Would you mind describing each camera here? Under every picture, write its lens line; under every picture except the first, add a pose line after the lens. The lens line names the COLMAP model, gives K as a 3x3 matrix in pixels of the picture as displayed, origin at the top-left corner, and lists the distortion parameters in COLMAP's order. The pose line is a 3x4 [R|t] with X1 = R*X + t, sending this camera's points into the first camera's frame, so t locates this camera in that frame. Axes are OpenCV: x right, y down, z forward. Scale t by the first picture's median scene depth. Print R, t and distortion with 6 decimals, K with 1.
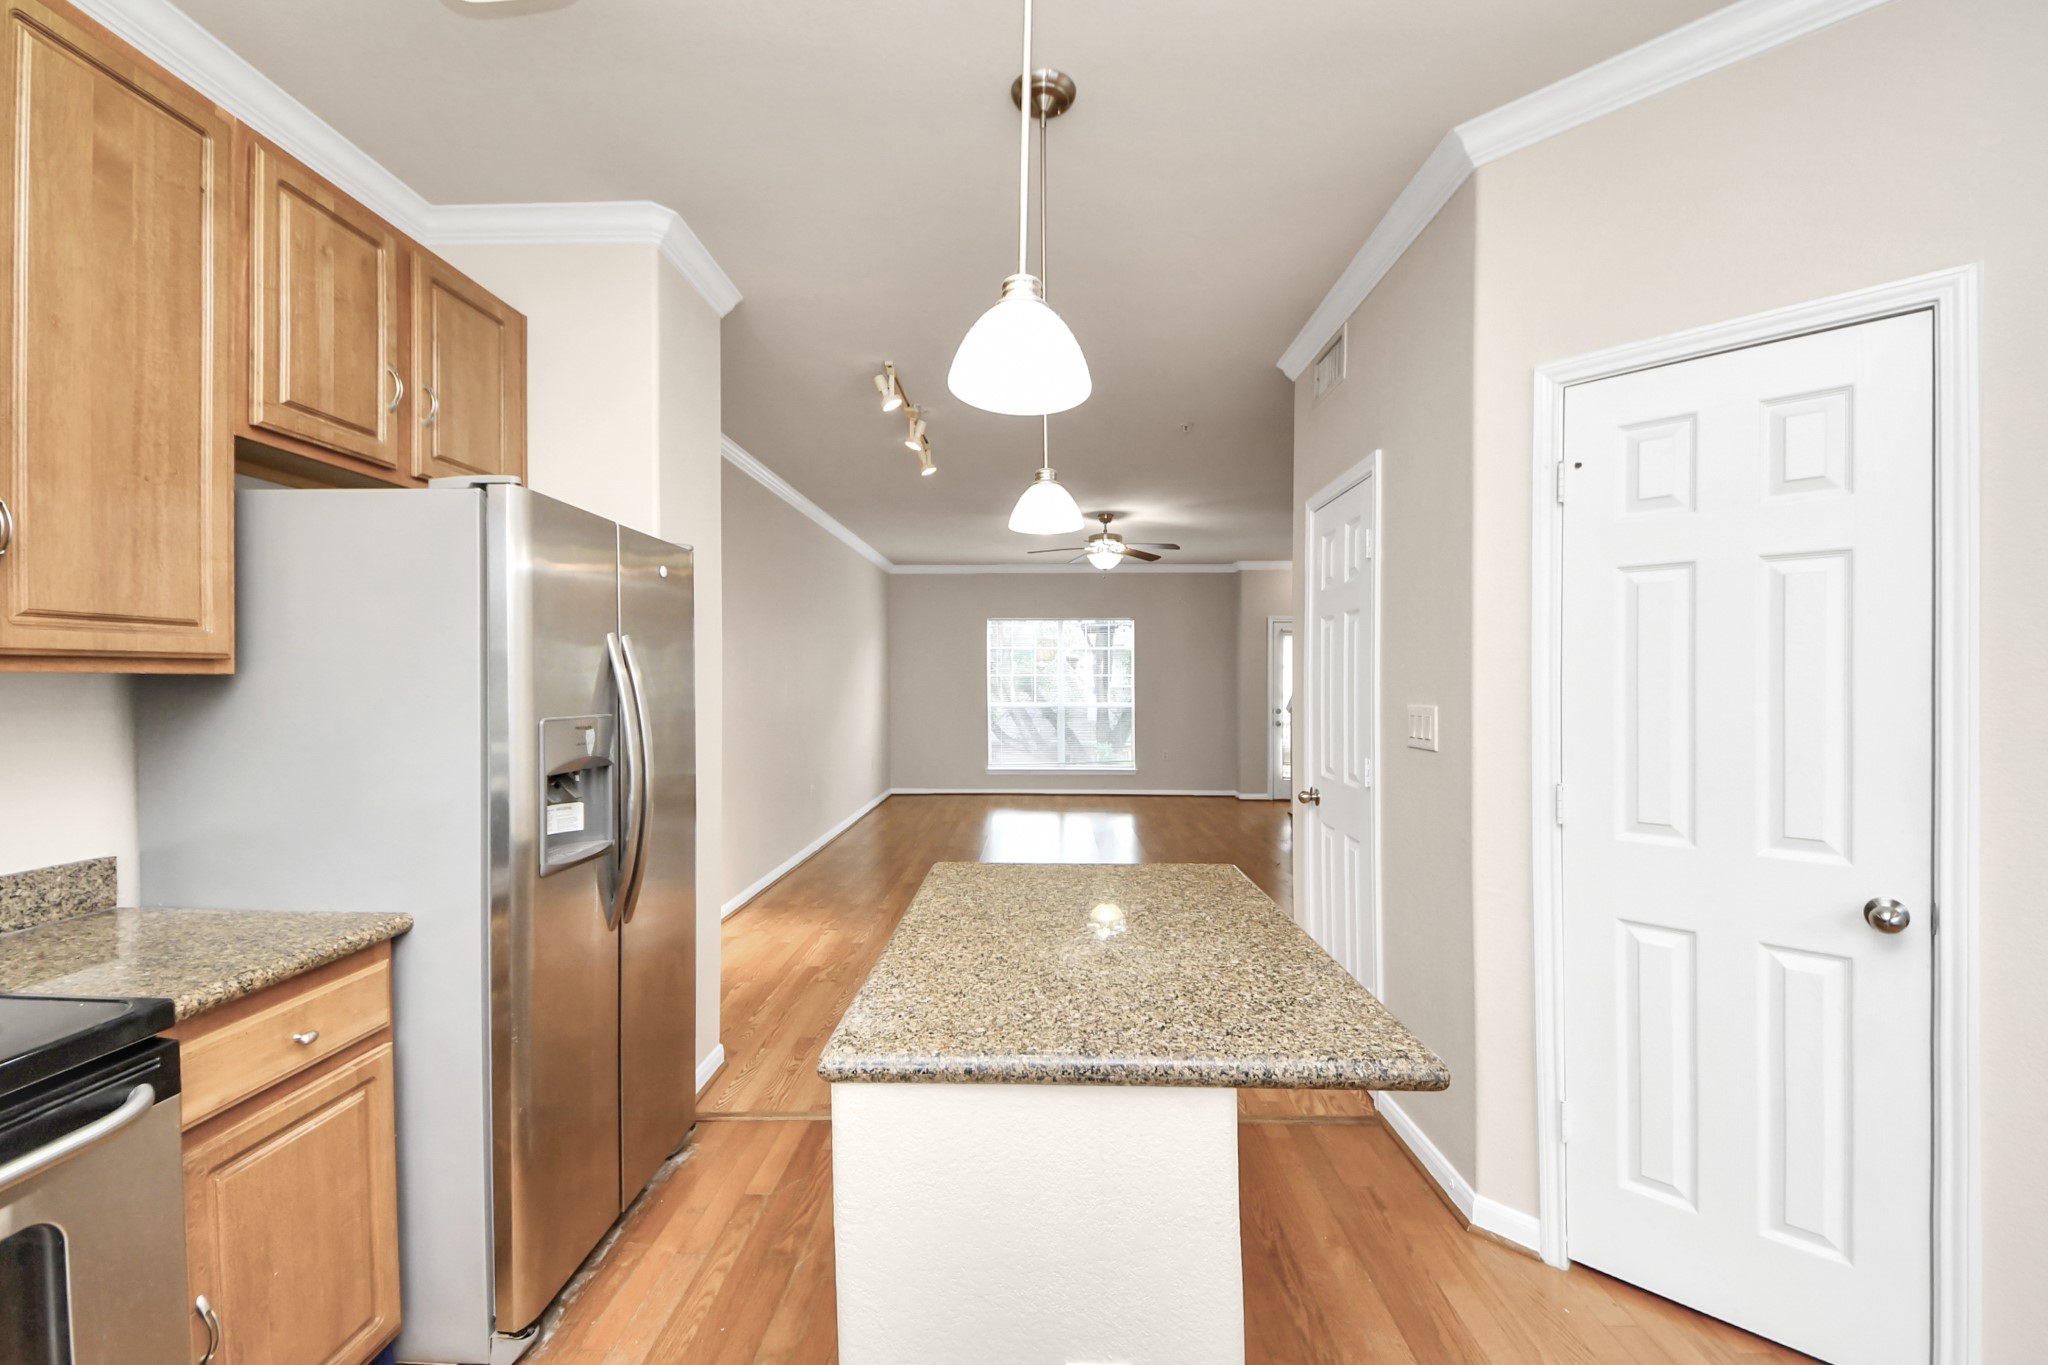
lens RADIAL K [[822.0, 0, 1018.1], [0, 822.0, 670.0], [0, 0, 1]] dist [0.016683, -0.003306]
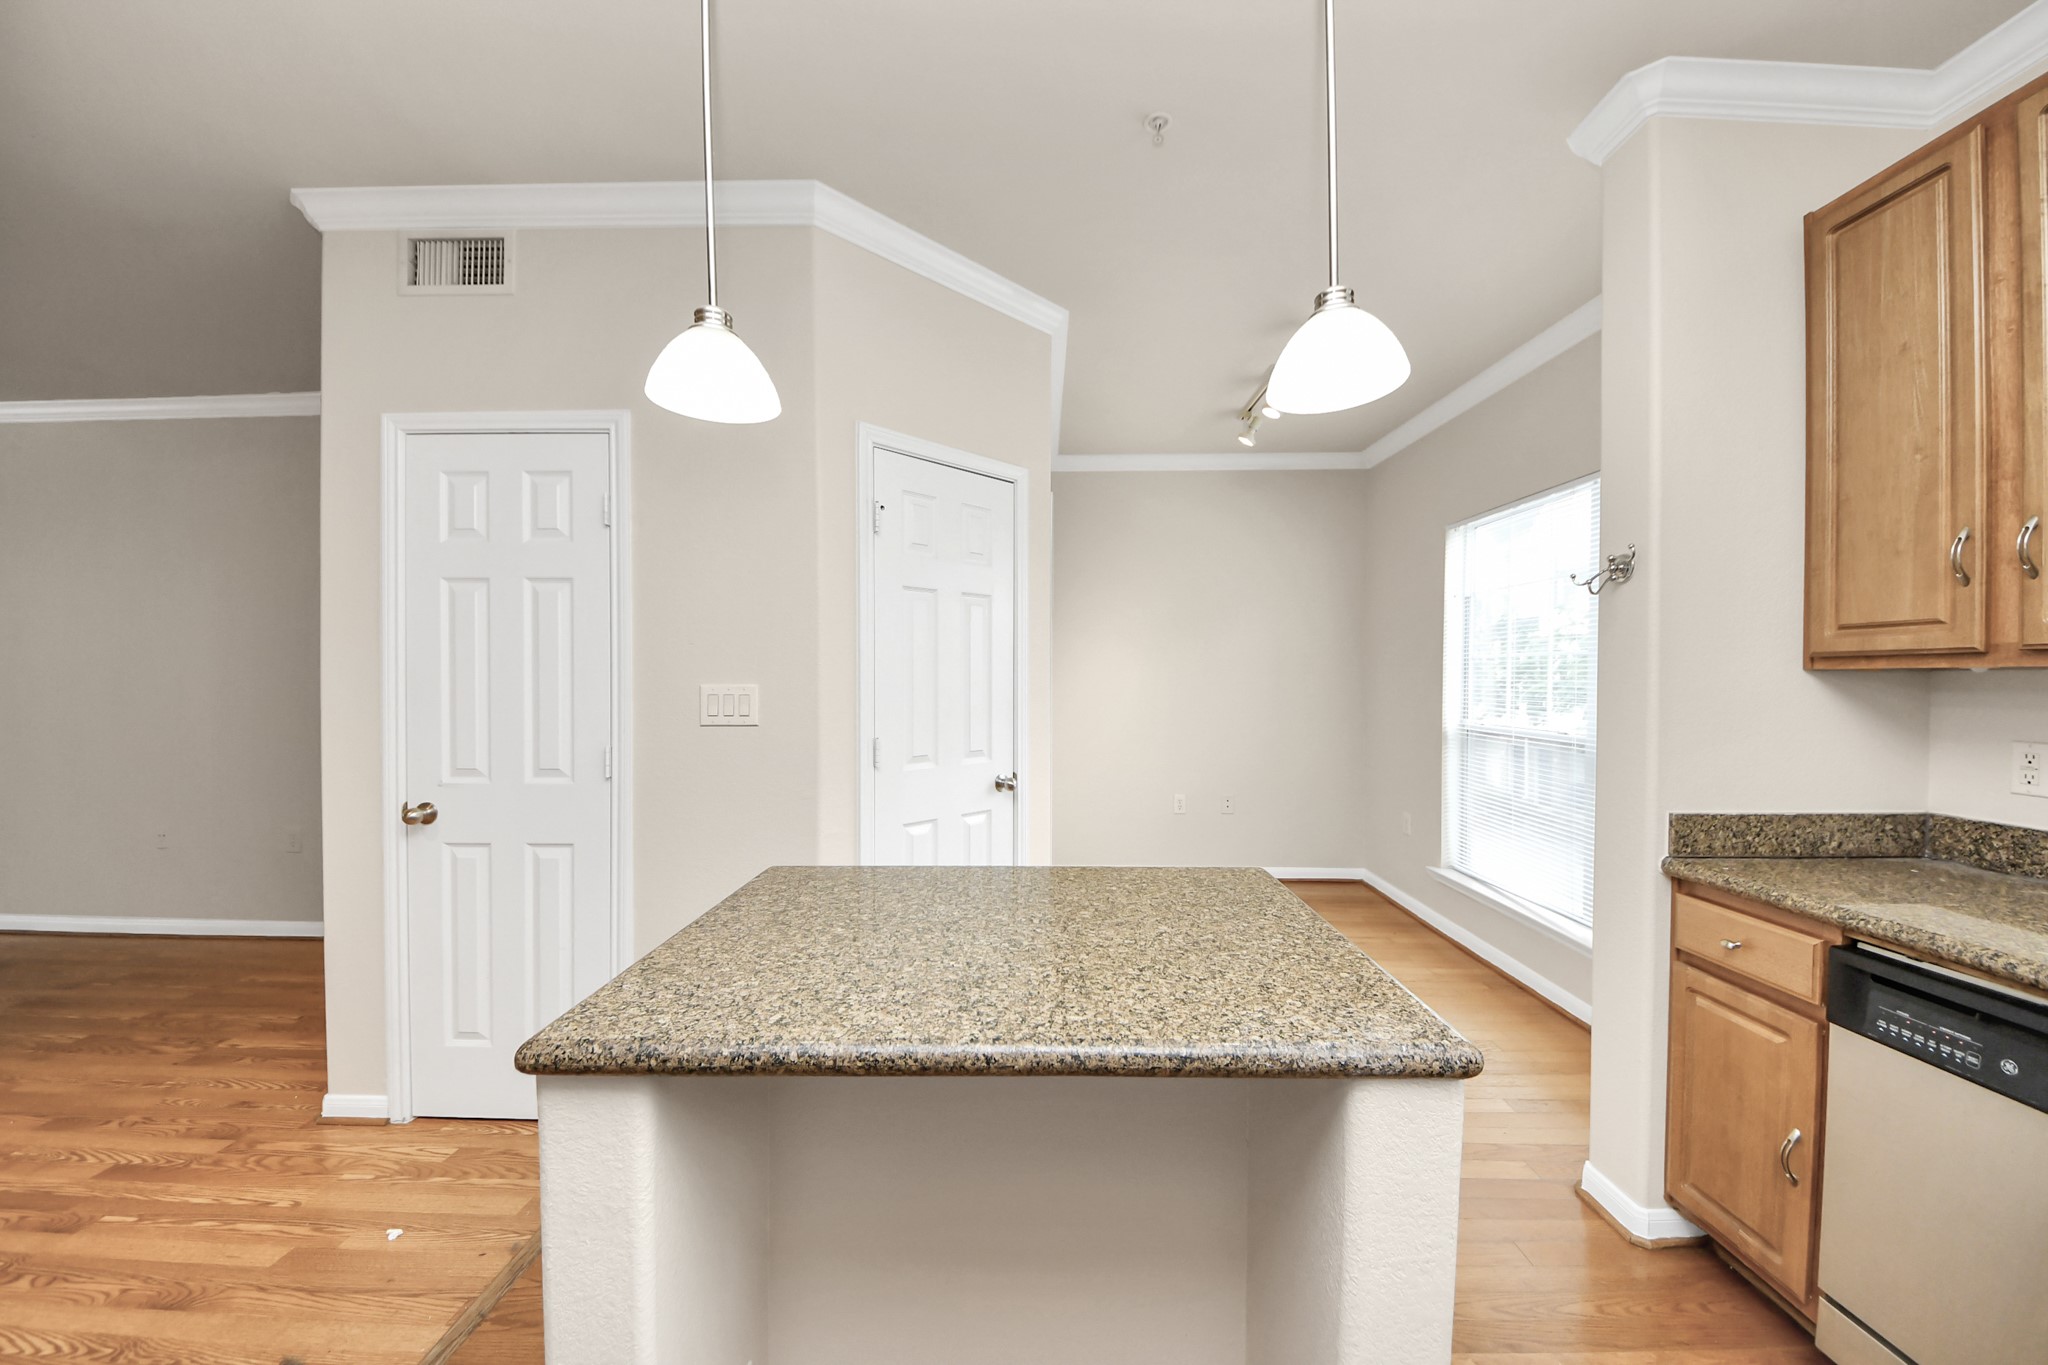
lens RADIAL K [[716.1, 0, 1045.6], [0, 716.1, 669.3], [0, 0, 1]] dist [0.007176, -0.000475]
pose [[-0.025795, 0.006100, 0.999649, -0.239692], [-0.017744, 0.999821, -0.006559, 0.013099], [-0.999510, -0.017907, -0.025682, 0.349405]]
